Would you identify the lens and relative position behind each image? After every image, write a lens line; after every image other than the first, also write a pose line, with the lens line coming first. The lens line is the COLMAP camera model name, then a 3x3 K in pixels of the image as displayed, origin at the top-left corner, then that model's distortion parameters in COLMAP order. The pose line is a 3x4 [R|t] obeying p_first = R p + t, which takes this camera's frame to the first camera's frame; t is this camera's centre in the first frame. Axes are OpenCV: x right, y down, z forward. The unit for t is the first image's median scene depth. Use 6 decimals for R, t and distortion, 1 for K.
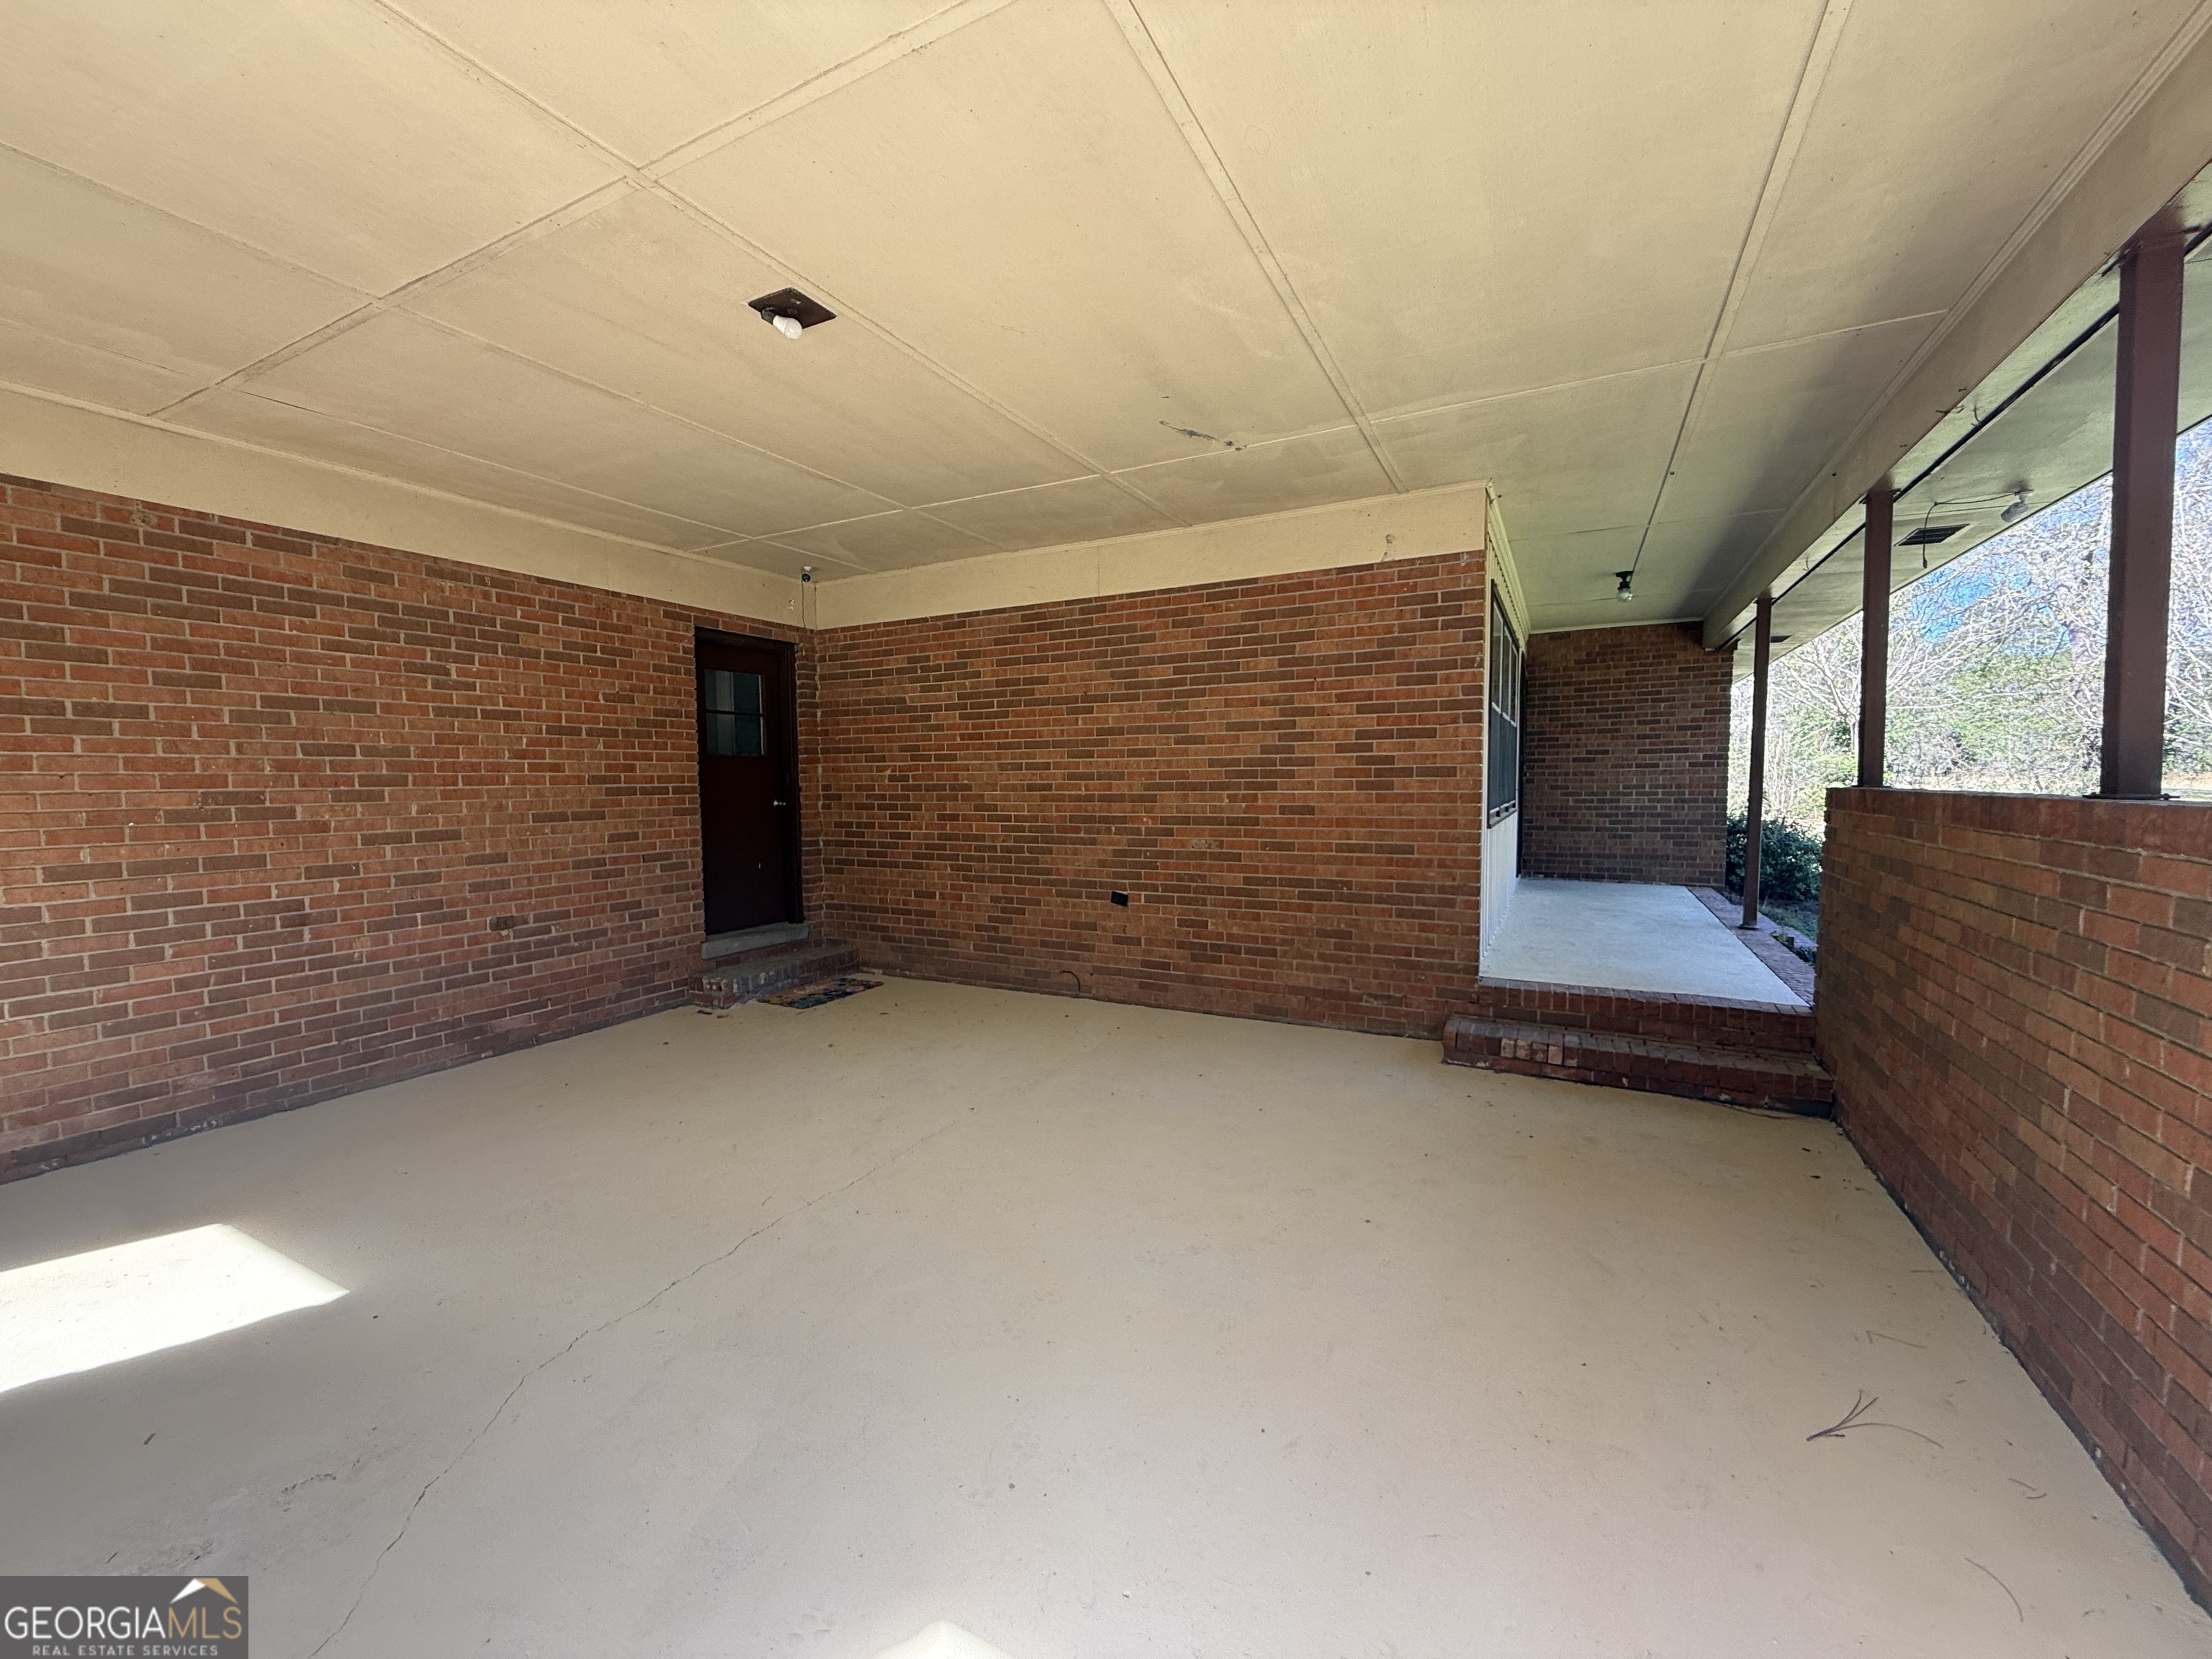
lens RADIAL K [[880.3, 0, 1101.1], [0, 880.3, 830.8], [0, 0, 1]] dist [-0.000584, 0.000195]
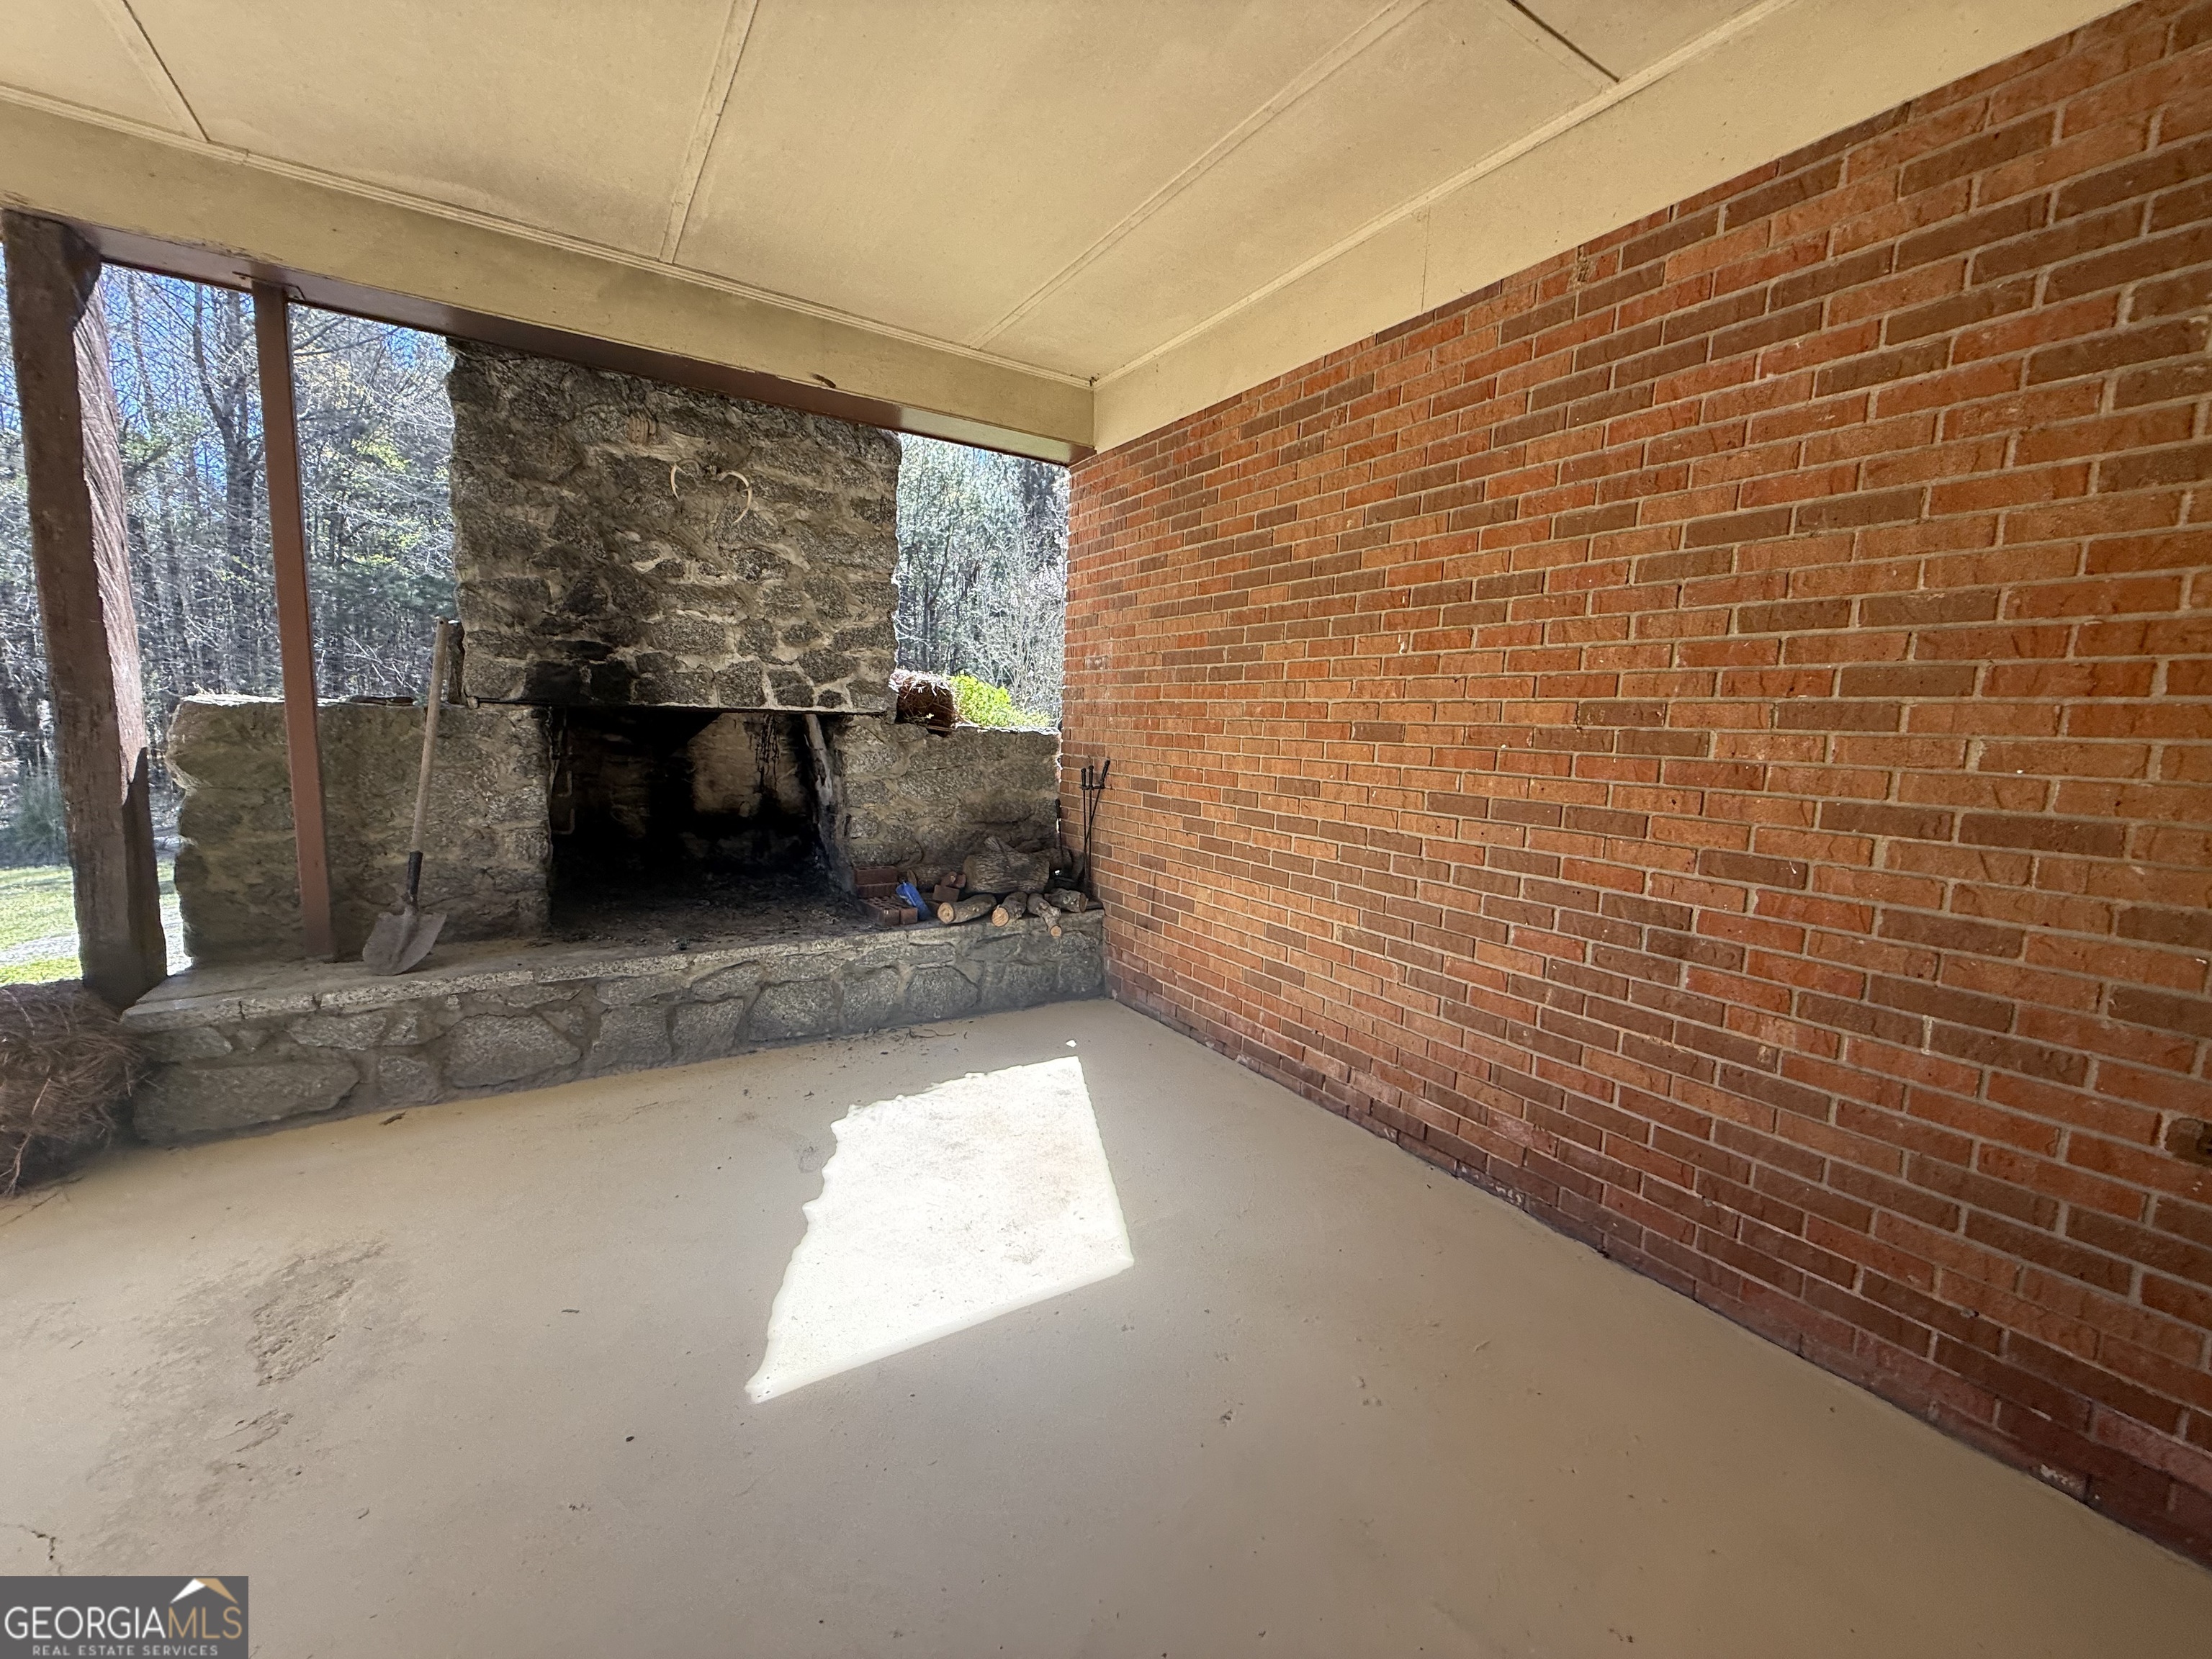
lens RADIAL K [[880.3, 0, 1101.1], [0, 880.3, 830.8], [0, 0, 1]] dist [-0.000584, 0.000195]
pose [[-0.497555, 0.100168, -0.861629, -0.275134], [-0.080670, 0.983662, 0.160939, -0.024843], [0.863673, 0.149583, -0.481346, 0.927382]]
